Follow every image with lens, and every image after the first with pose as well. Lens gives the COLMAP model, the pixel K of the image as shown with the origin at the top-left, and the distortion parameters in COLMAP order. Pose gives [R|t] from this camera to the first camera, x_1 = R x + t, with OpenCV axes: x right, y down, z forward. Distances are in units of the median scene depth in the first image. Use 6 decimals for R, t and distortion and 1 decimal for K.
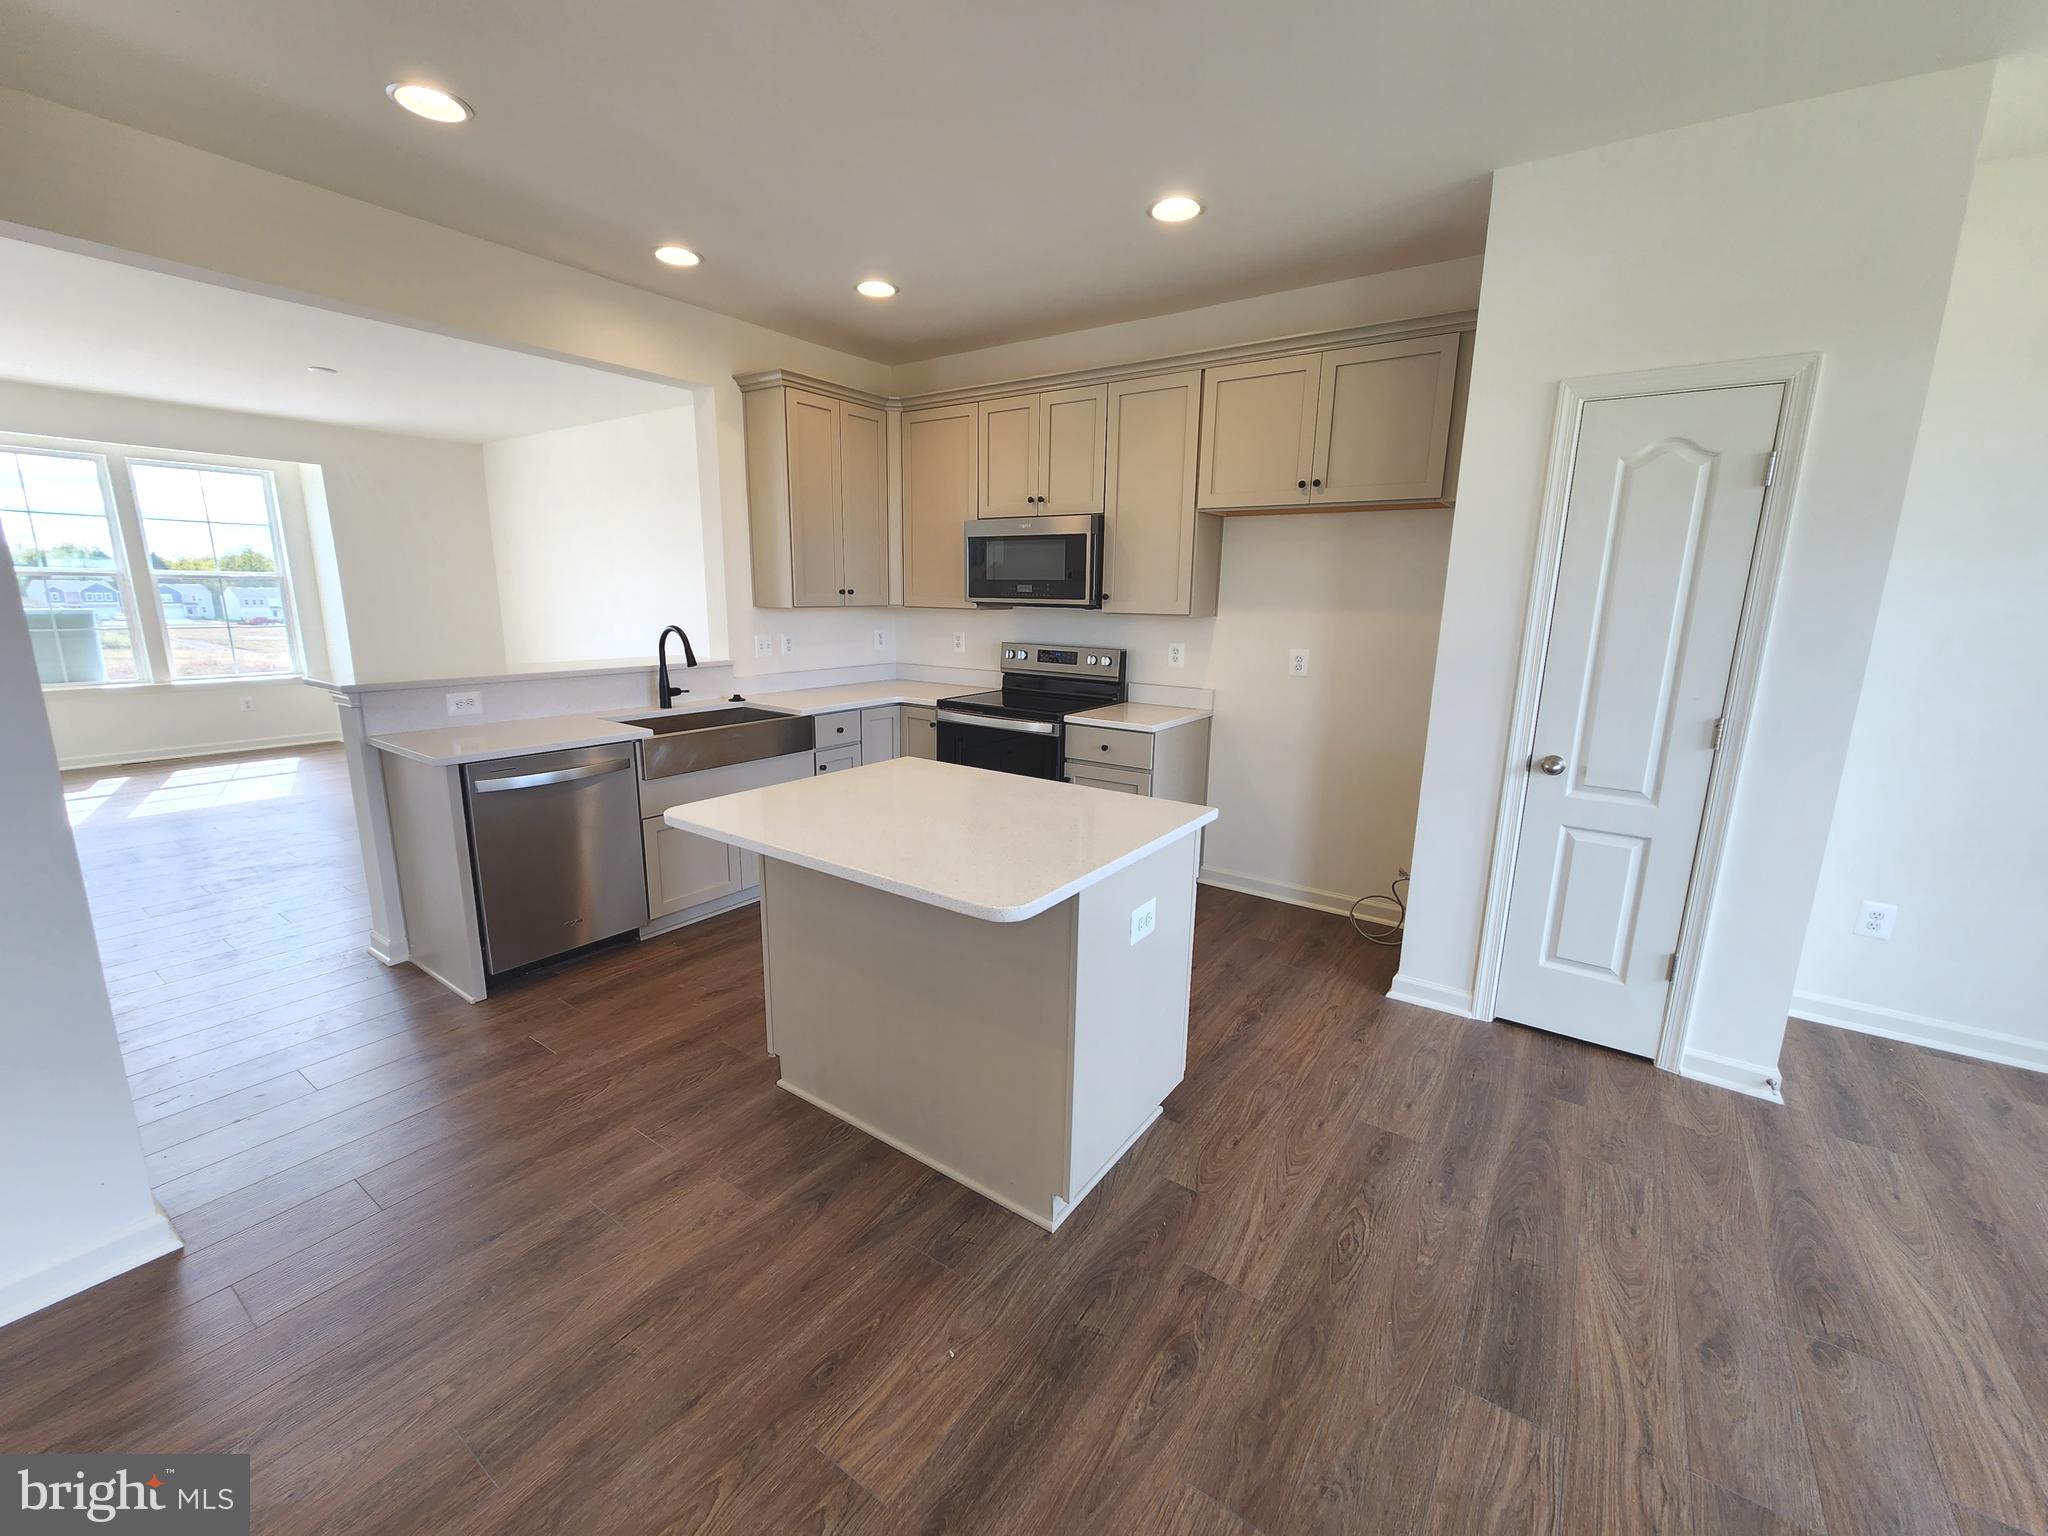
lens RADIAL K [[837.6, 0, 1031.1], [0, 837.6, 766.5], [0, 0, 1]] dist [0.020934, 0.000042]
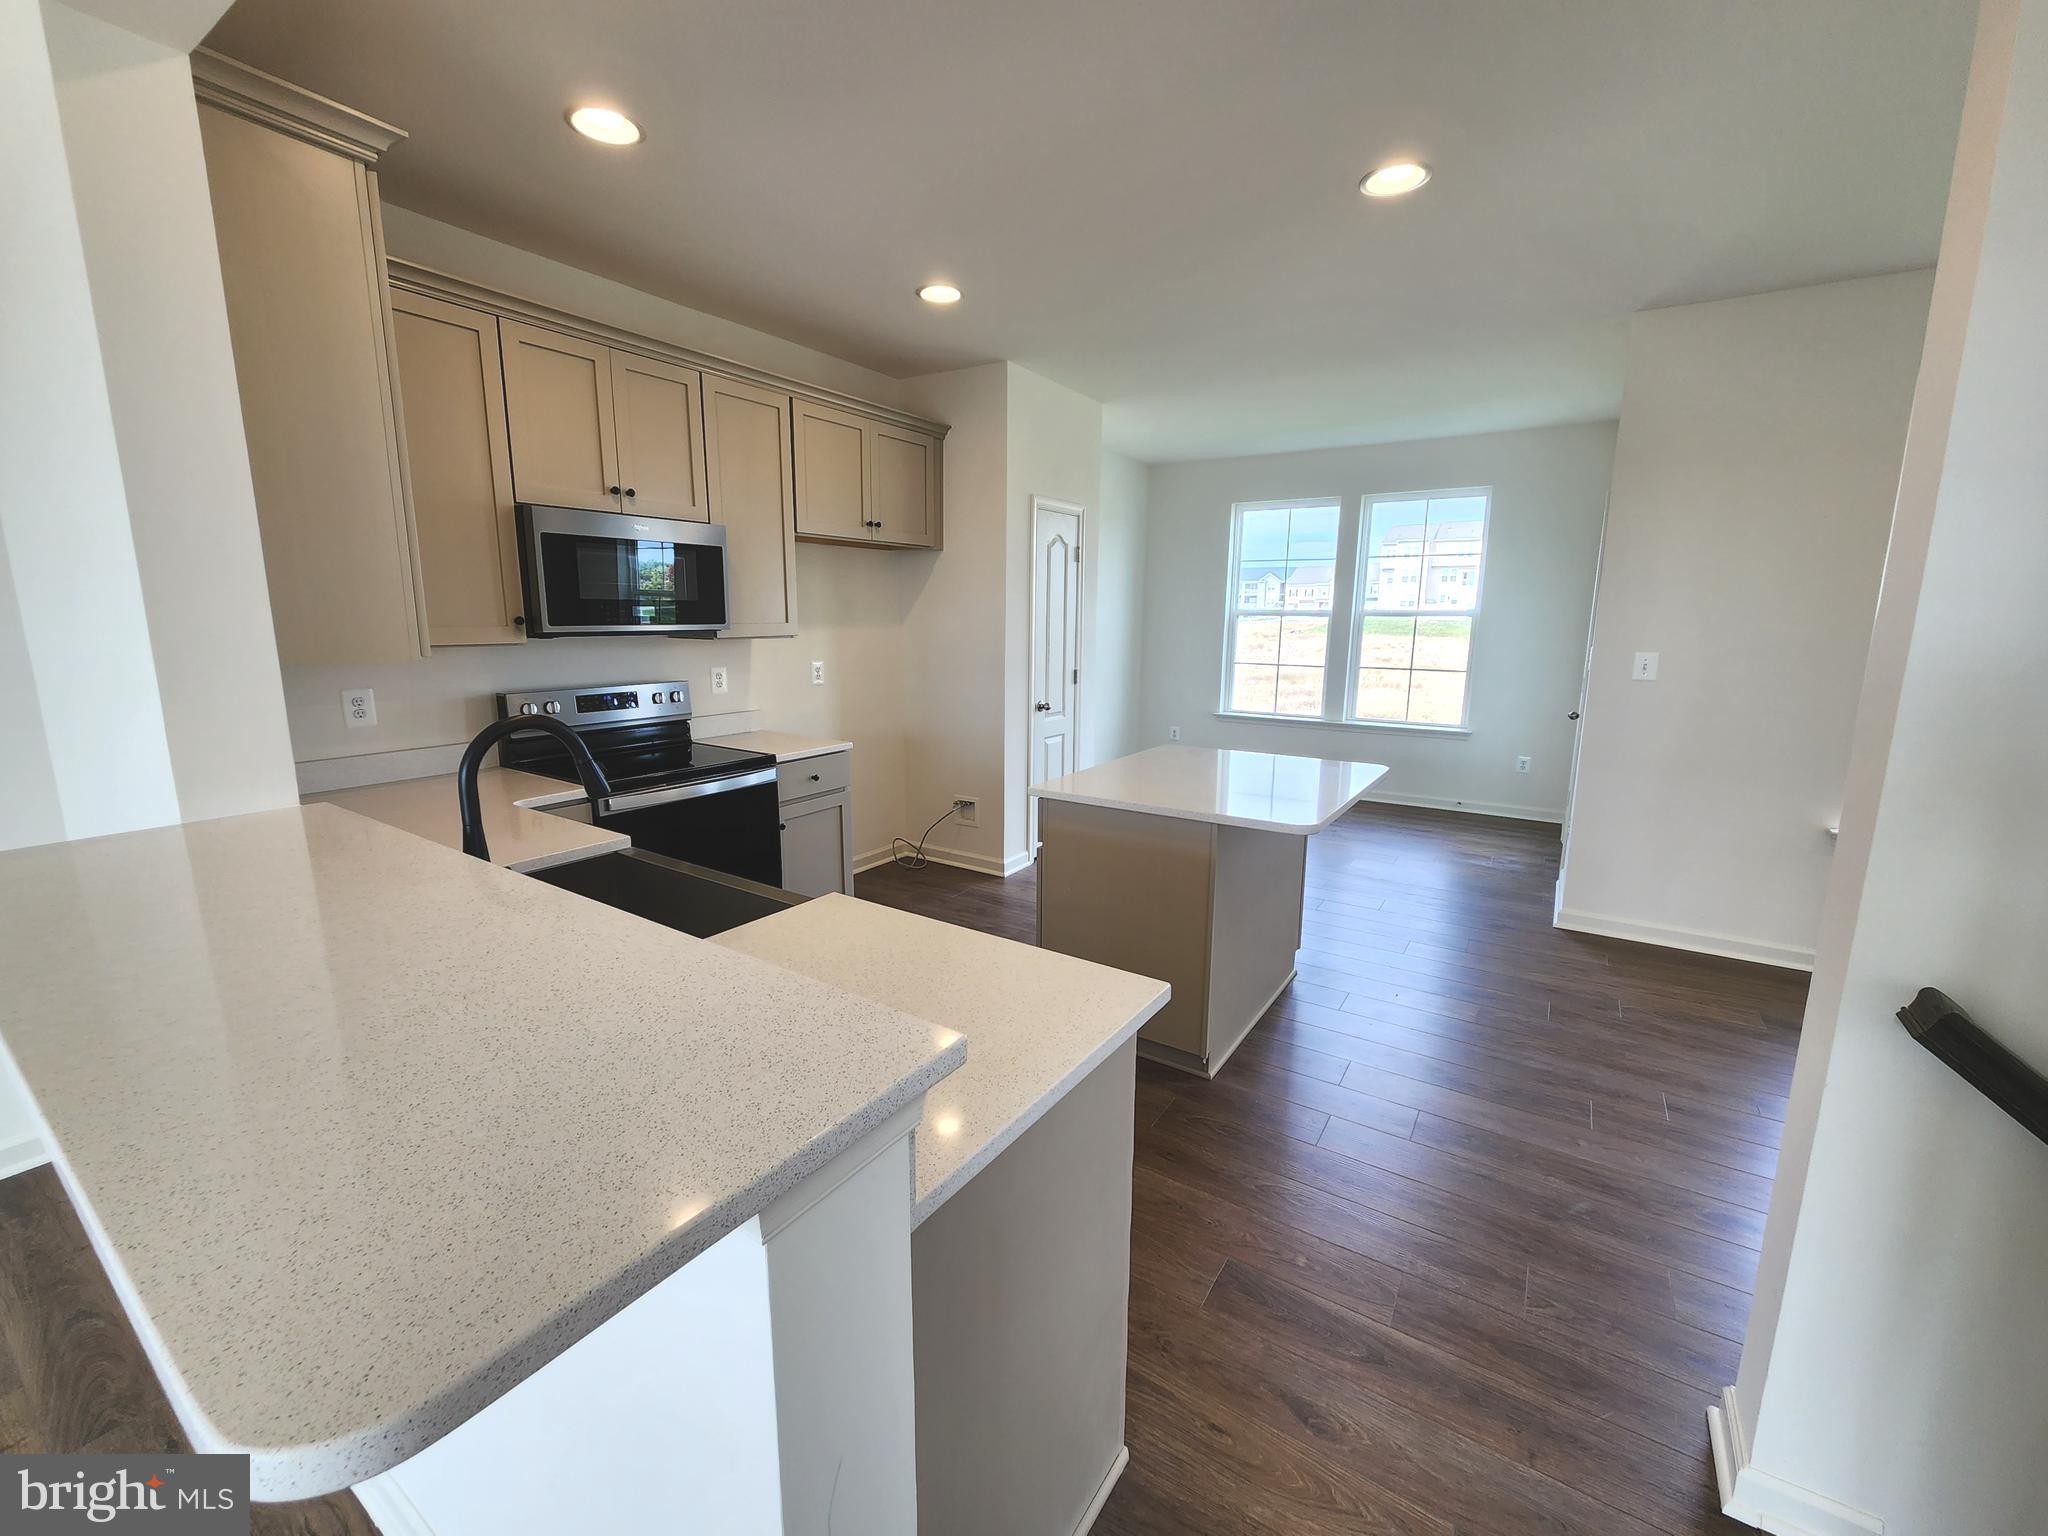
lens RADIAL K [[827.8, 0, 1007.5], [0, 827.8, 763.3], [0, 0, 1]] dist [0.000356, 0.000088]
pose [[-0.018796, -0.188705, 0.981854, -0.873769], [0.210317, 0.959308, 0.188399, -0.176365], [-0.977453, 0.210042, 0.021657, 0.806171]]
